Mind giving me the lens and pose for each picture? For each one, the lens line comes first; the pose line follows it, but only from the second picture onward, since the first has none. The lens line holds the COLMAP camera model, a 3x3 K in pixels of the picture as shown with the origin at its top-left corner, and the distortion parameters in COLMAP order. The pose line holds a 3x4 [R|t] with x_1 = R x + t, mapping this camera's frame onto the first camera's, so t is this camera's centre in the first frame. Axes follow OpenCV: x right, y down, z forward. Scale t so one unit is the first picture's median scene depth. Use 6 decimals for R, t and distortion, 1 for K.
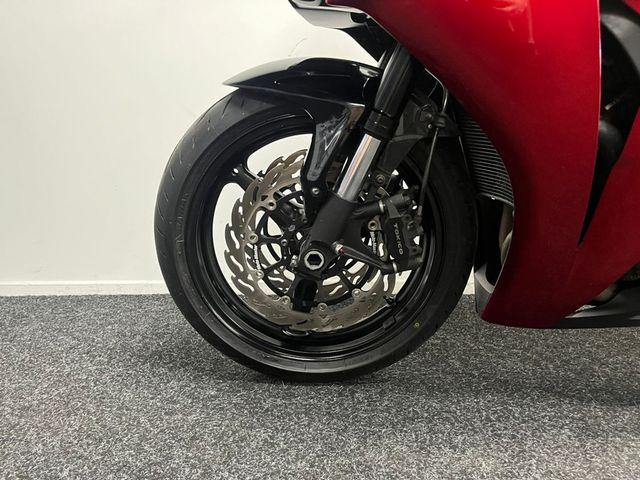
lens RADIAL K [[486.7, 0, 323.4], [0, 486.7, 234.5], [0, 0, 1]] dist [0.083376, -0.114480]
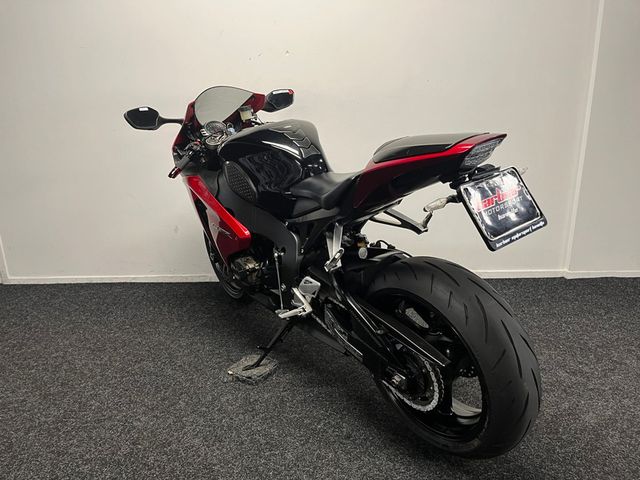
lens RADIAL K [[486.7, 0, 318.6], [0, 486.7, 240.7], [0, 0, 1]] dist [0.083376, -0.114480]
pose [[0.998137, -0.009201, -0.060323, 0.975332], [0.015193, 0.994908, 0.099640, -0.387612], [0.059099, -0.100371, 0.993193, -1.527953]]
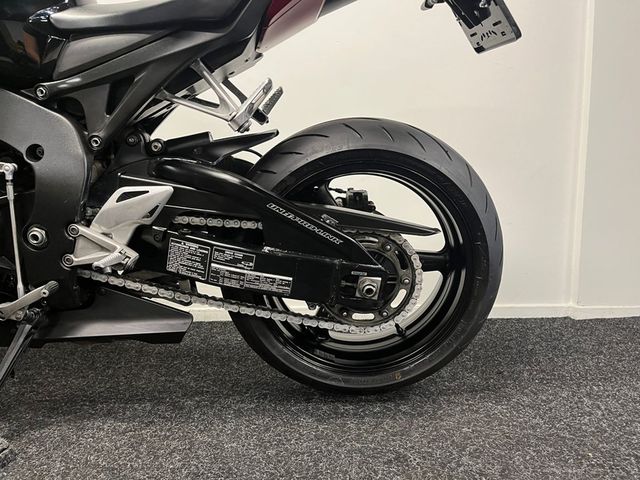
lens RADIAL K [[486.7, 0, 327.5], [0, 486.7, 239.3], [0, 0, 1]] dist [0.083376, -0.114480]
pose [[0.999827, -0.008649, -0.016461, 1.509797], [0.007601, 0.998004, -0.062688, 0.019604], [0.016970, 0.062552, 0.997897, -0.118595]]
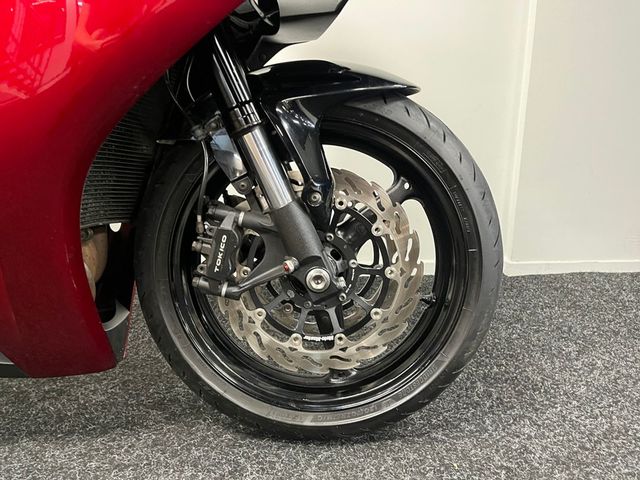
lens RADIAL K [[486.7, 0, 320.1], [0, 486.7, 236.9], [0, 0, 1]] dist [0.083376, -0.114480]
pose [[0.999631, -0.014272, -0.023121, 1.801202], [0.016212, 0.996162, 0.086018, -0.083339], [0.021805, -0.086361, 0.996025, 0.069159]]
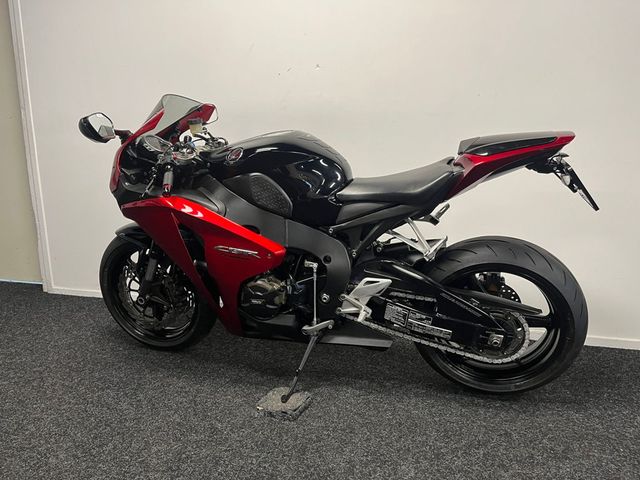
lens RADIAL K [[486.7, 0, 319.9], [0, 486.7, 237.8], [0, 0, 1]] dist [0.083376, -0.114480]
pose [[0.949515, 0.048986, -0.309874, 1.504892], [-0.044146, 0.998769, 0.022617, -0.343835], [0.310601, -0.007795, 0.950508, -1.061233]]
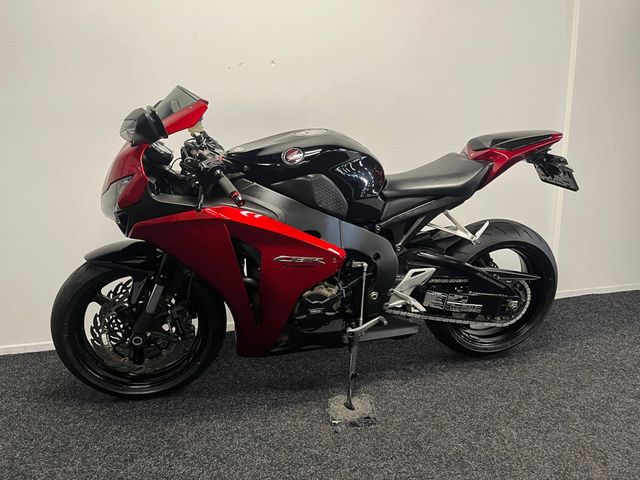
lens RADIAL K [[486.7, 0, 326.9], [0, 486.7, 233.9], [0, 0, 1]] dist [0.083376, -0.114480]
pose [[0.978502, -0.058828, 0.197667, 0.344069], [0.056953, 0.998262, 0.015165, -0.347765], [-0.198216, -0.003582, 0.980152, -1.084054]]
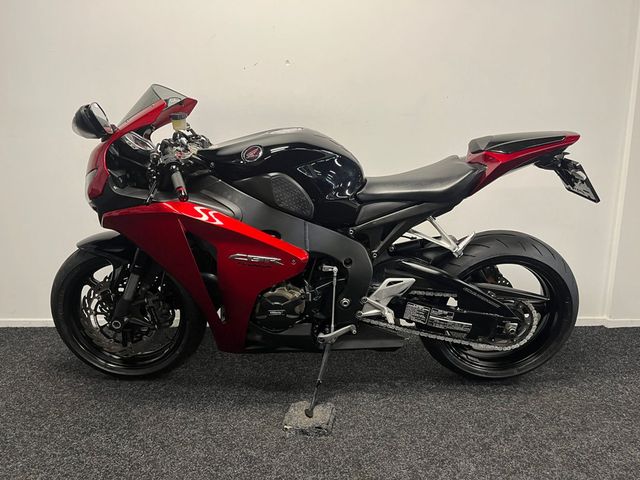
lens RADIAL K [[486.7, 0, 322.2], [0, 486.7, 240.4], [0, 0, 1]] dist [0.083376, -0.114480]
pose [[0.999356, -0.000247, -0.035879, 0.894641], [0.000730, 0.999909, 0.013439, -0.323245], [0.035872, -0.013457, 0.999266, -1.074543]]
